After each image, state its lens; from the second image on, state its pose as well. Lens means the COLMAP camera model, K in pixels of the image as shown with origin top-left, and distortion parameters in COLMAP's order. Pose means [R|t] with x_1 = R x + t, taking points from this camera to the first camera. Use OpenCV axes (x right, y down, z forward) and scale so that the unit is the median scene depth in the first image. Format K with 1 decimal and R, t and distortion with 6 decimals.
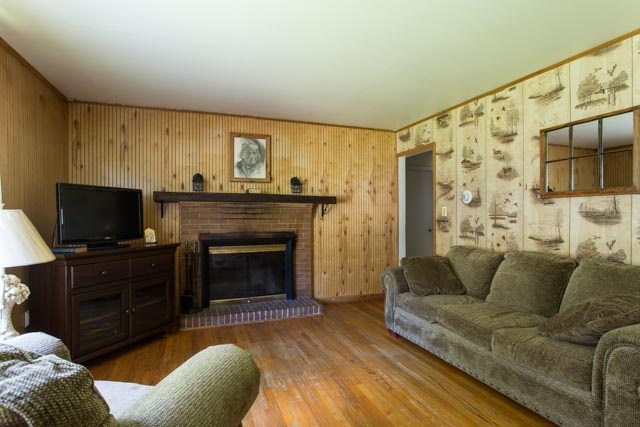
lens RADIAL K [[343.2, 0, 320.3], [0, 343.2, 213.7], [0, 0, 1]] dist [-0.003691, 0.000305]
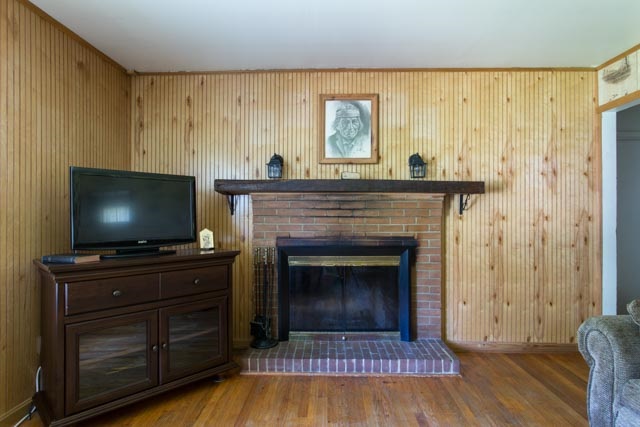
lens RADIAL K [[360.3, 0, 321.3], [0, 360.3, 213.4], [0, 0, 1]] dist [-0.011500, 0.004255]
pose [[0.926311, 0.001597, -0.376756, 0.019952], [-0.000334, 0.999994, 0.003418, 0.005129], [0.376759, -0.003040, 0.926306, 0.311978]]
